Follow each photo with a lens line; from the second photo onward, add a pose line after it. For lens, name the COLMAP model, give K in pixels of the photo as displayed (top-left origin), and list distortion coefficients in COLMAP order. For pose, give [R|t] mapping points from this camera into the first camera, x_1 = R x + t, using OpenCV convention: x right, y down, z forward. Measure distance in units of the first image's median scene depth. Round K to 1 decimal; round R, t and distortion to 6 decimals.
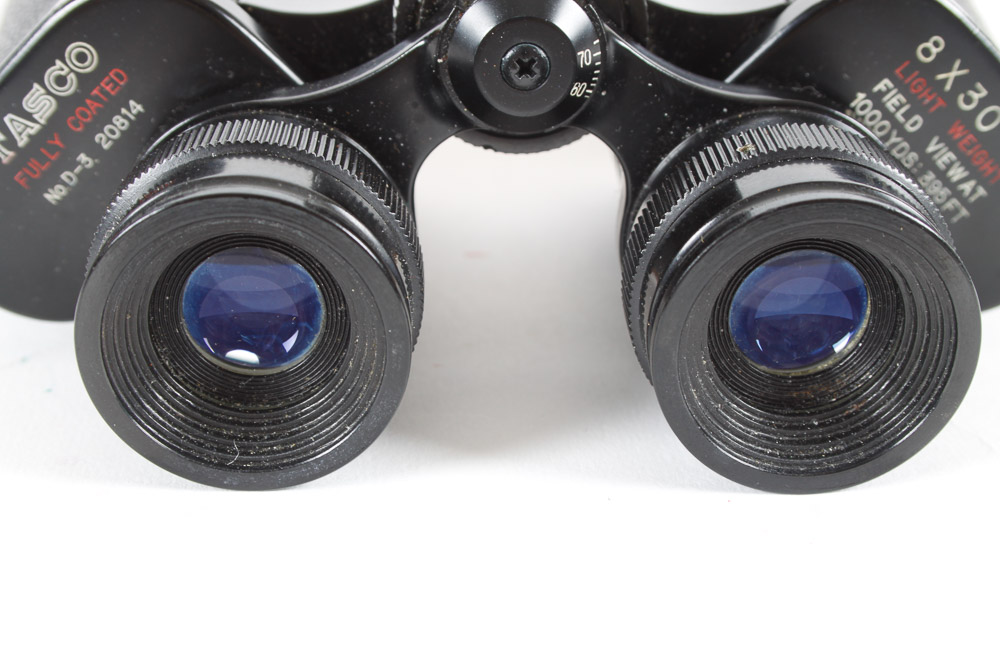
lens RADIAL K [[1661.8, 0, 501.5], [0, 1661.8, 330.3], [0, 0, 1]] dist [0.015346, 0.000000]
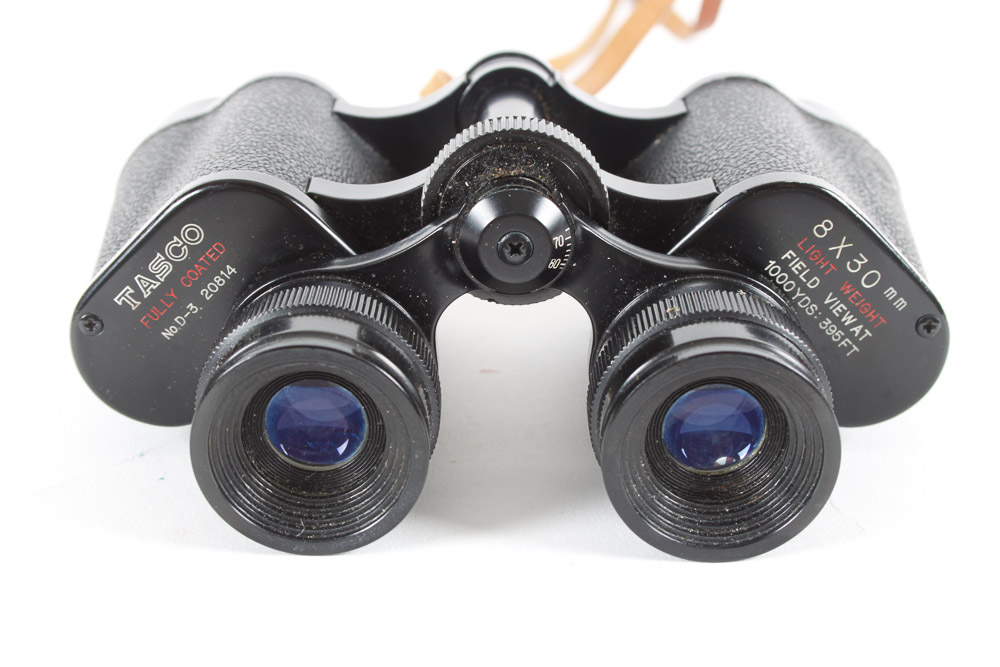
lens RADIAL K [[1661.8, 0, 500.7], [0, 1661.8, 327.7], [0, 0, 1]] dist [0.015346, 0.000000]
pose [[0.999451, 0.006253, -0.032549, 0.046241], [-0.007665, 0.999028, -0.043410, -0.031944], [0.032246, 0.043635, 0.998527, -0.360435]]
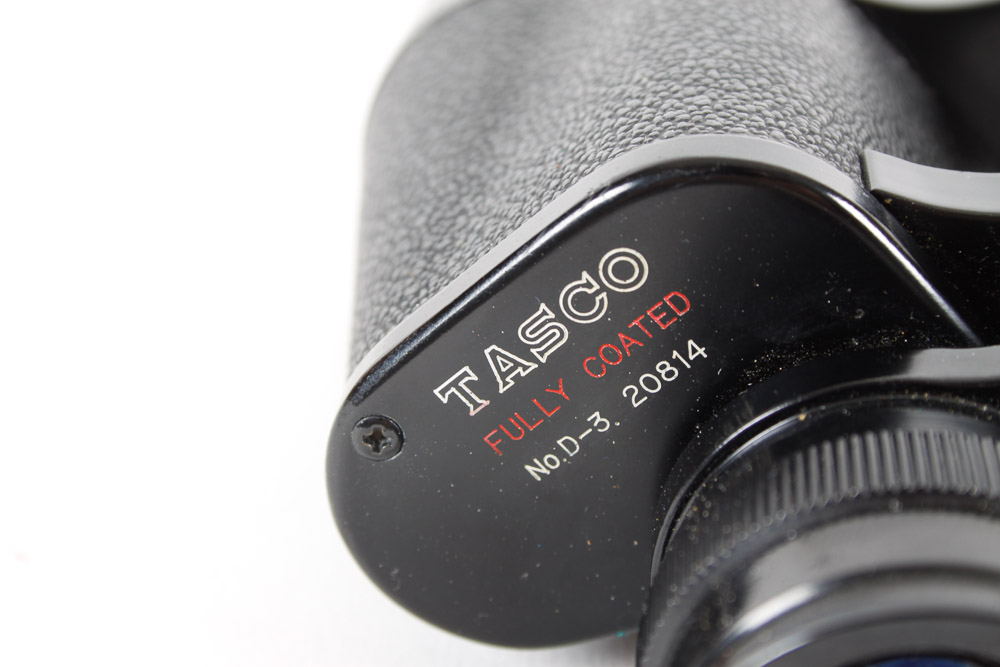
lens RADIAL K [[2357.0, 0, 499.0], [0, 2357.0, 338.2], [0, 0, 1]] dist [0.065335, 0.000000]
pose [[0.991817, 0.083126, -0.096892, -0.219694], [-0.081807, 0.996494, 0.017512, -0.156462], [0.098008, -0.009442, 0.995141, 0.126293]]
